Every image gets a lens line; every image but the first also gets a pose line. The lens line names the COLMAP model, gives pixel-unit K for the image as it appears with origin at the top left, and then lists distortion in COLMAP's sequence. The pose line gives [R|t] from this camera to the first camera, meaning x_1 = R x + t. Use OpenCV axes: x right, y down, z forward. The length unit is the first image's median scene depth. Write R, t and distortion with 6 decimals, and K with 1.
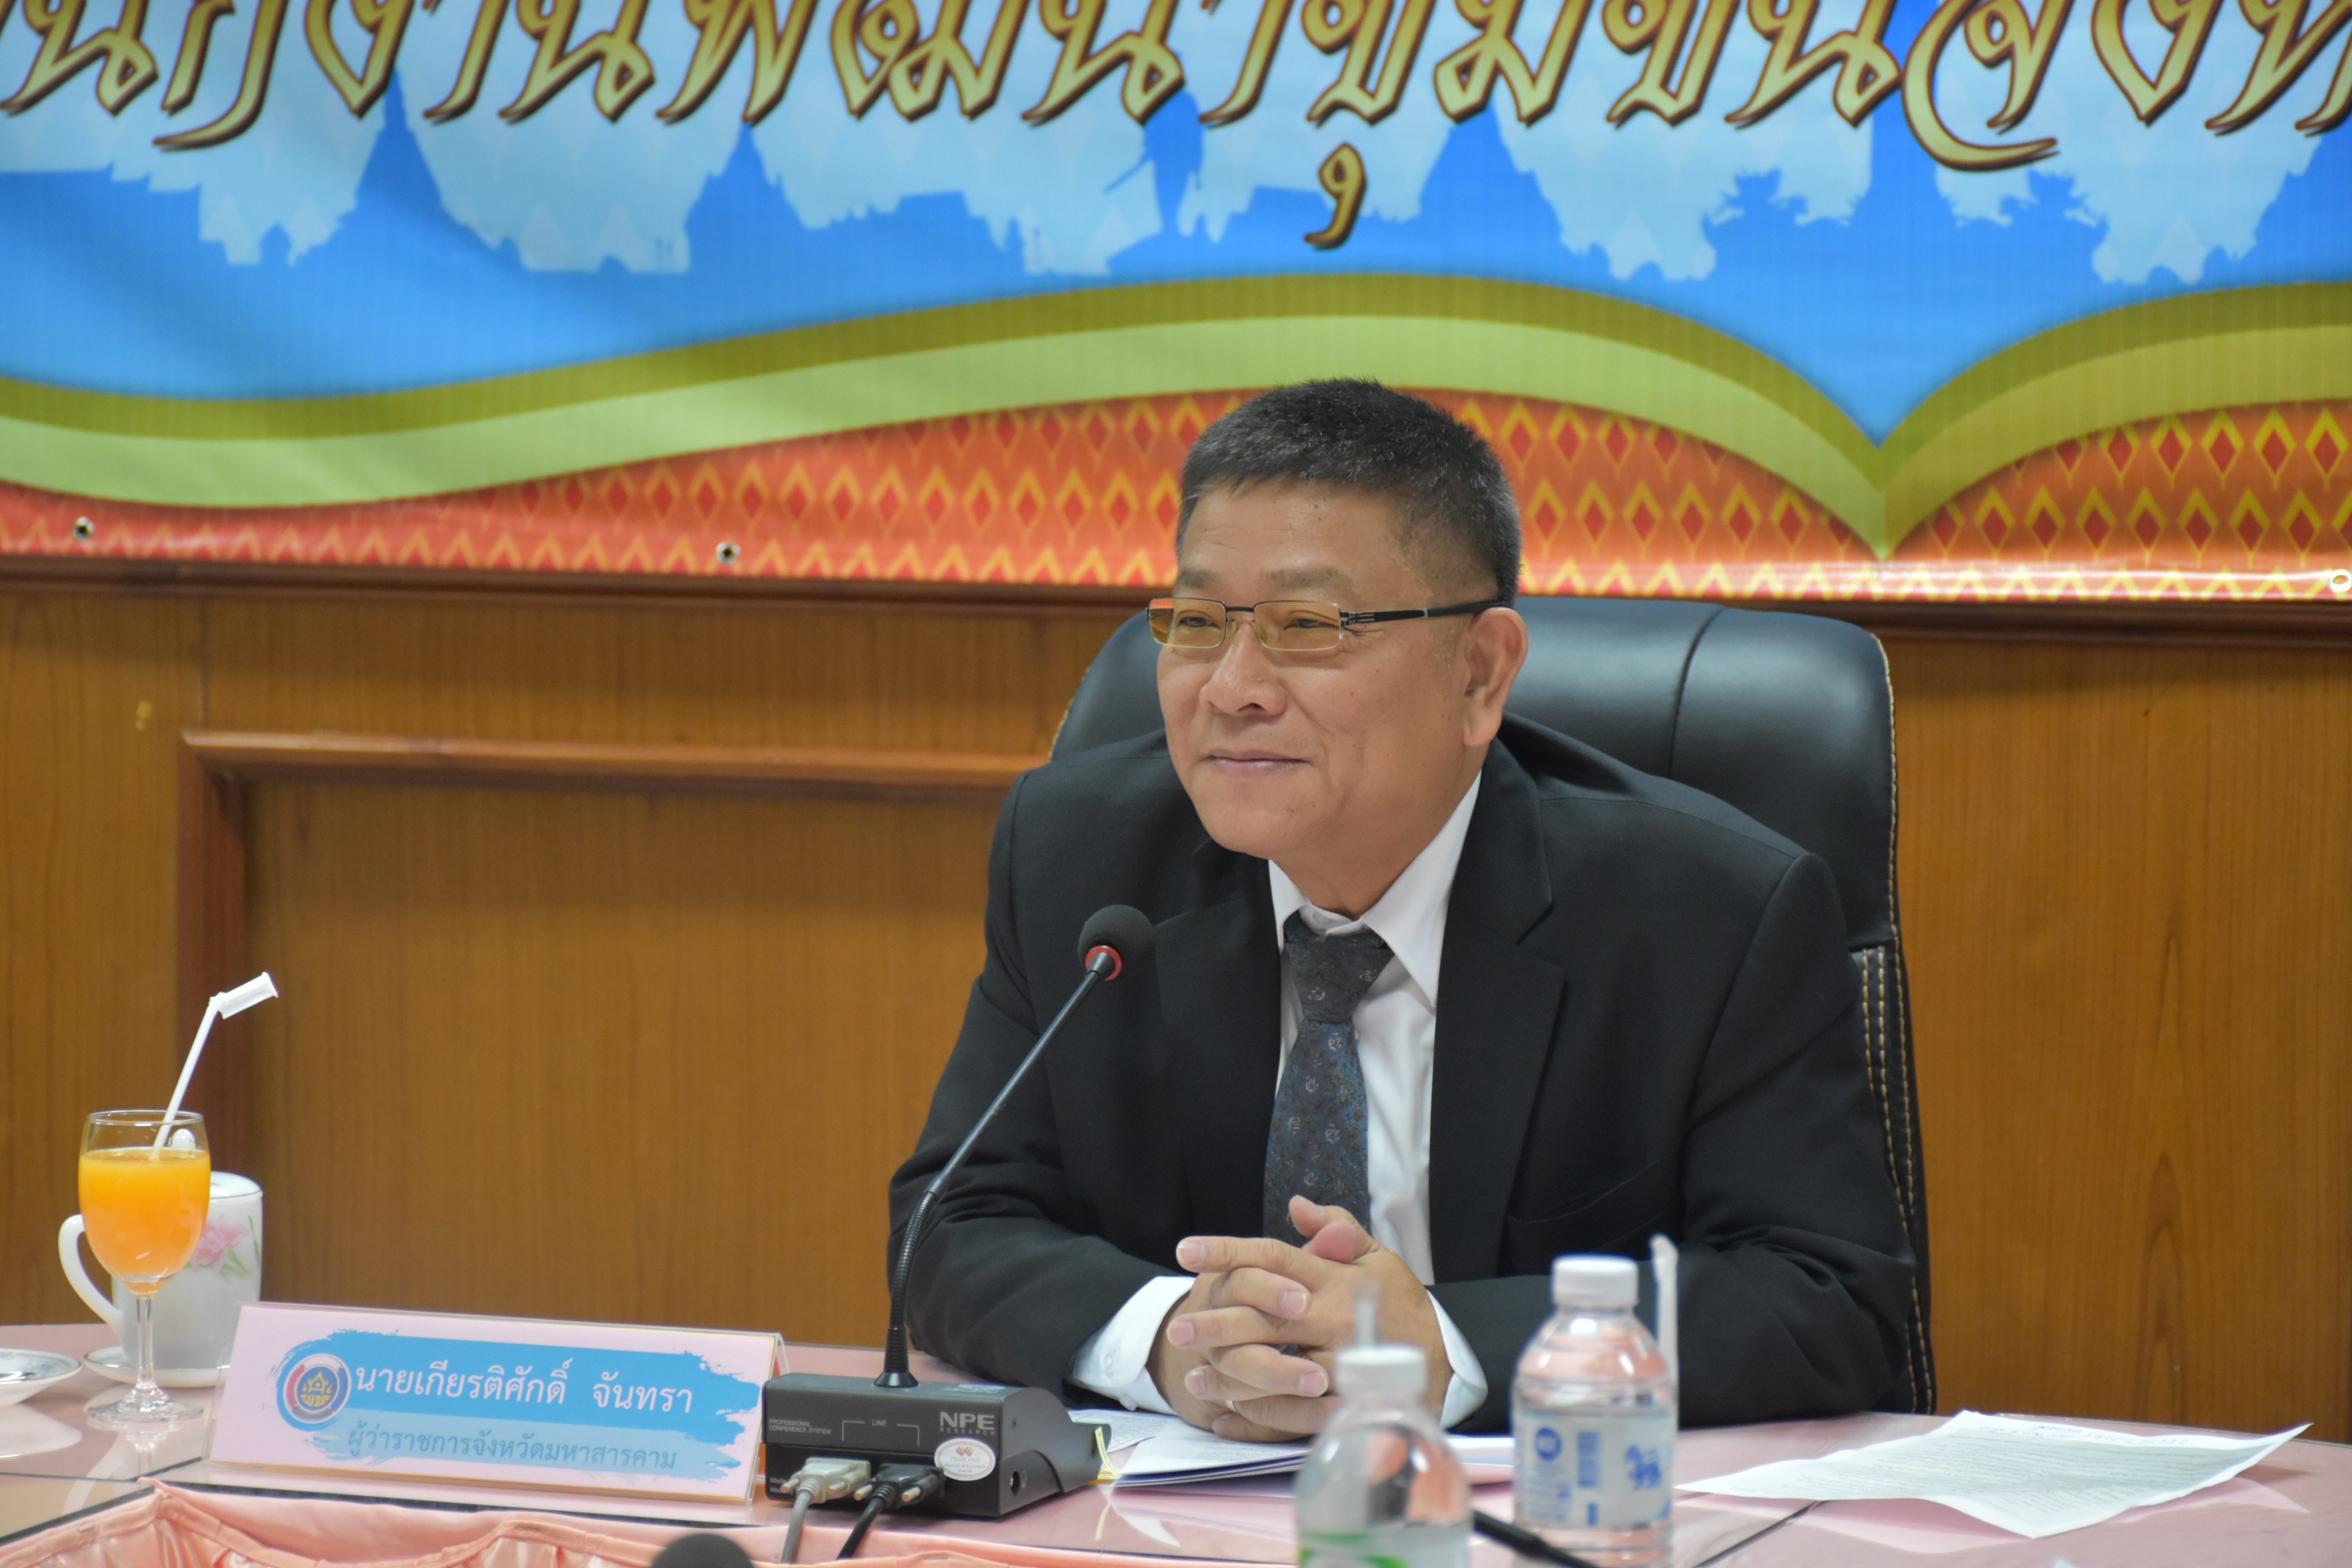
lens RADIAL K [[7836.1, 0, 1175.8], [0, 7836.1, 771.7], [0, 0, 1]] dist [0.018216, 0.000000]
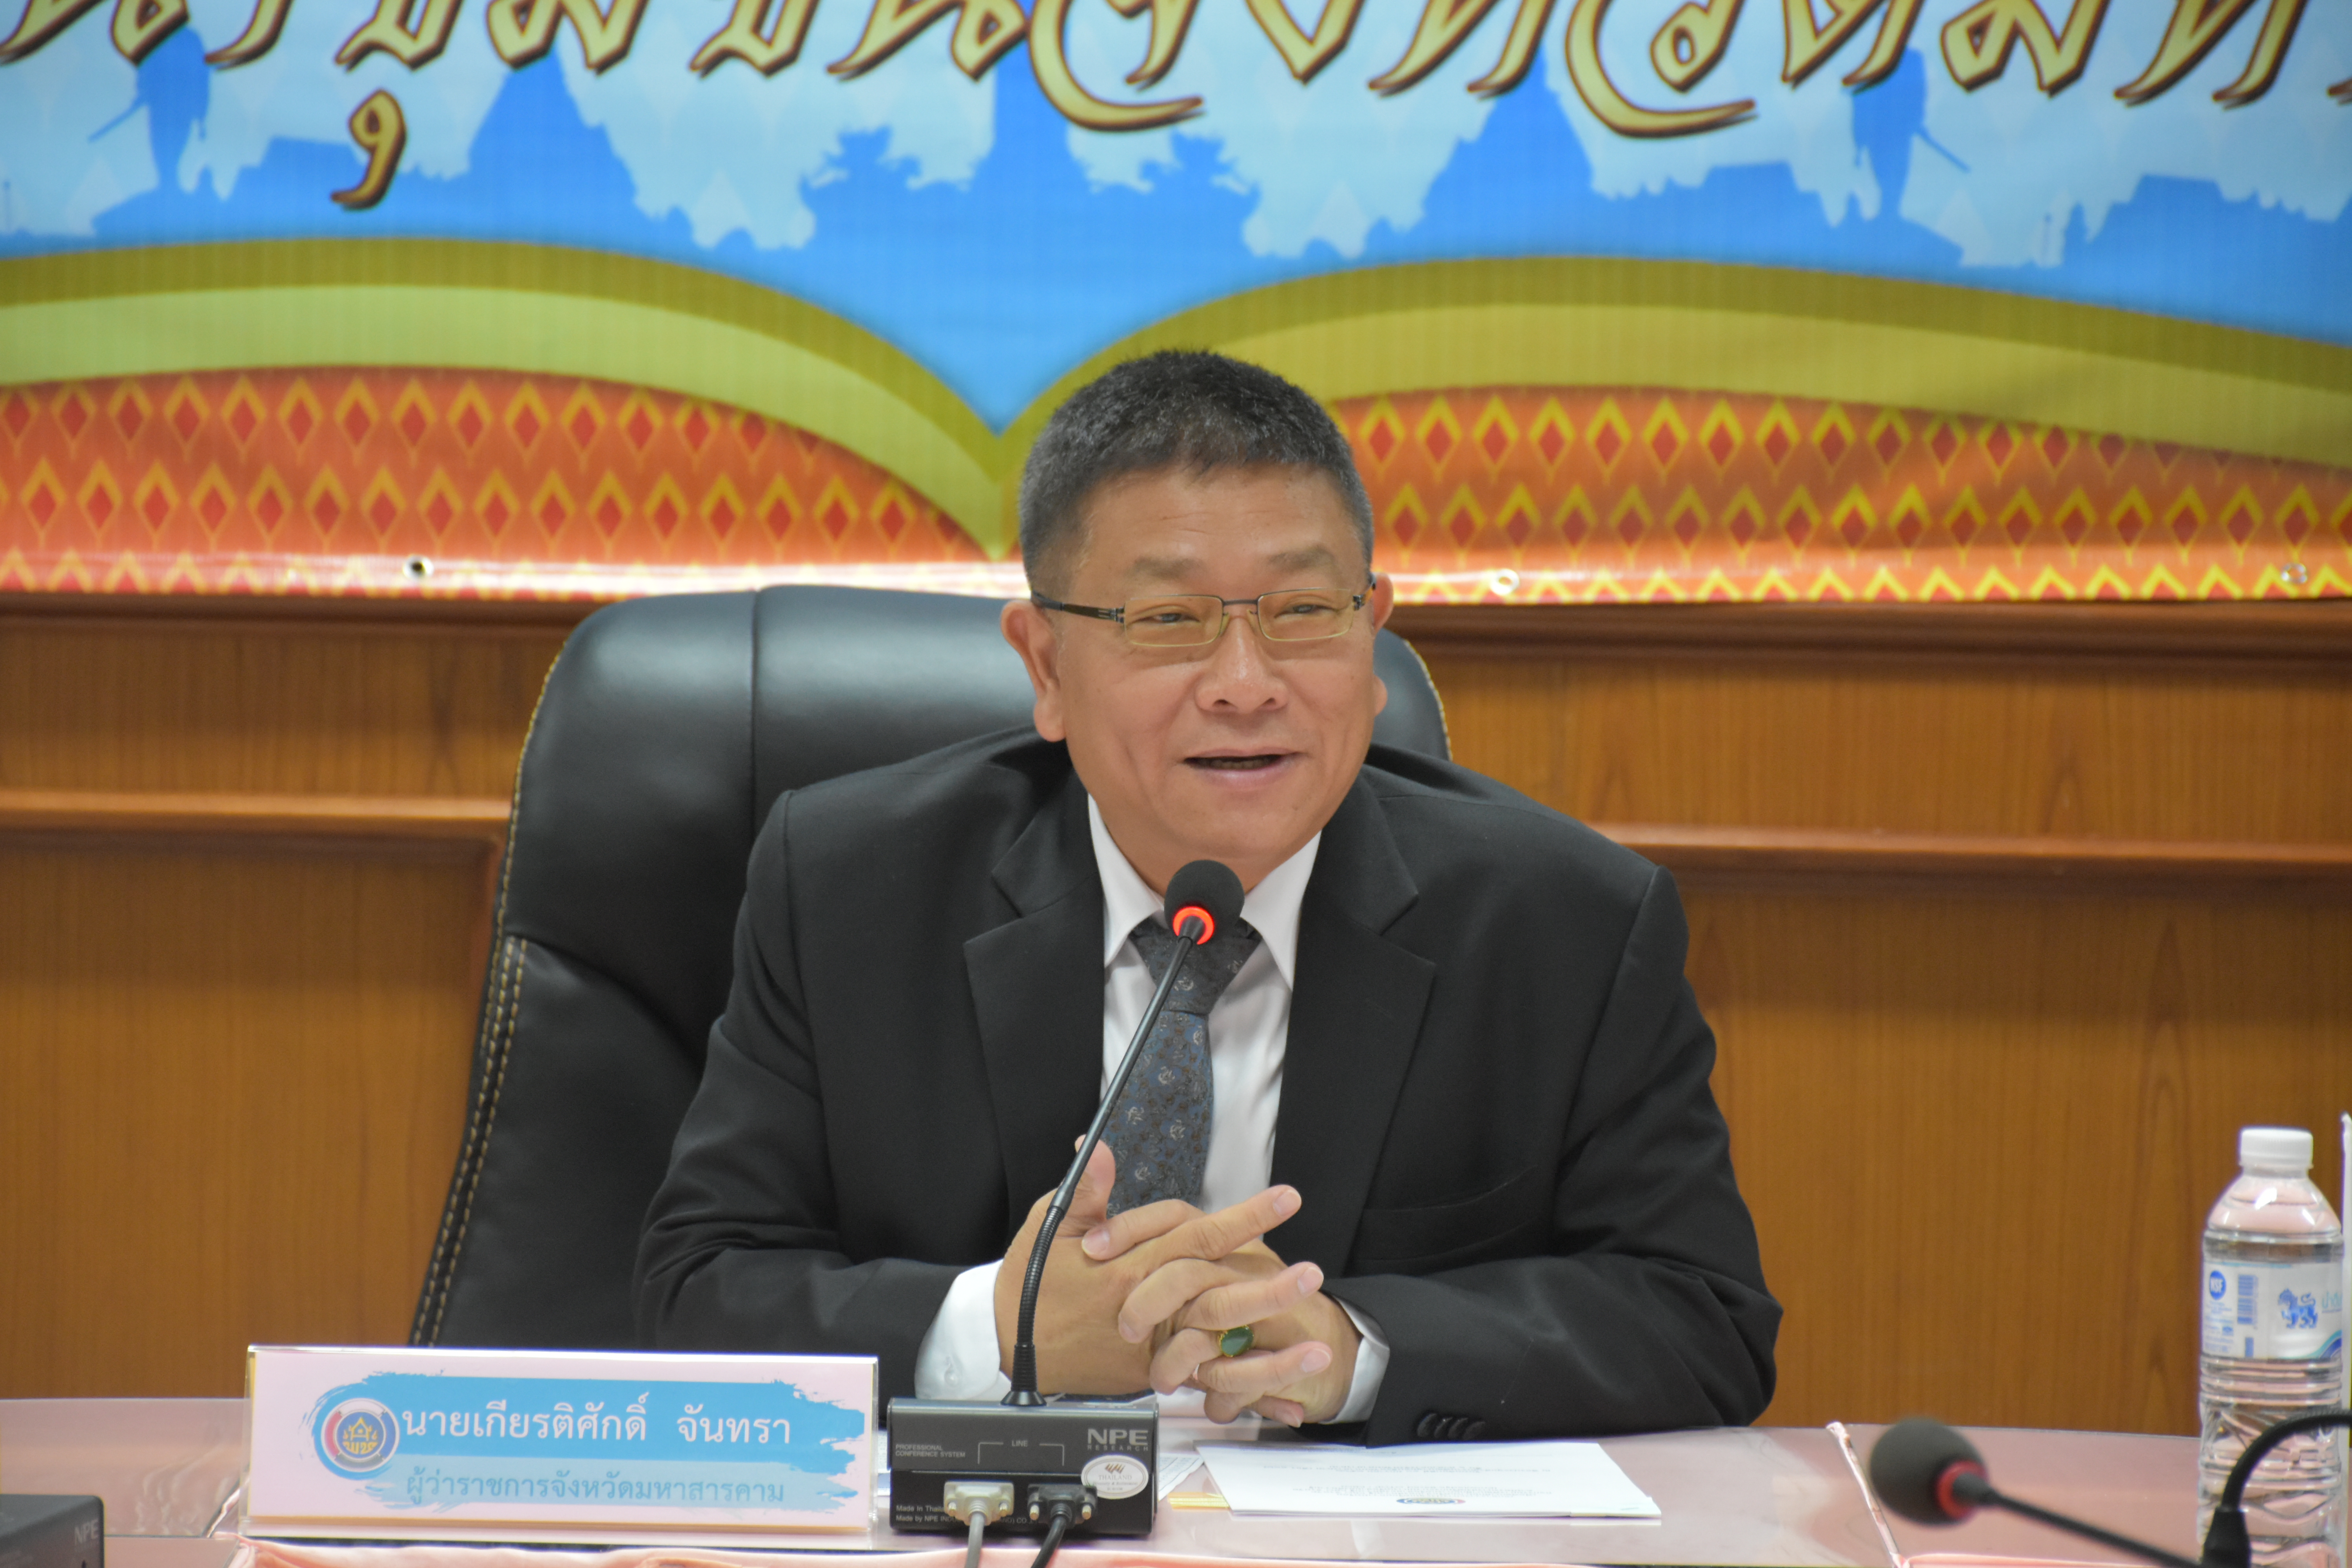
lens RADIAL K [[10451.0, 0, 1176.2], [0, 10451.0, 792.6], [0, 0, 1]] dist [0.088768, 0.000000]
pose [[0.933776, -0.009298, 0.357737, -0.325545], [0.013351, 0.999872, -0.008862, 0.010758], [-0.357608, 0.013051, 0.933780, -0.132679]]
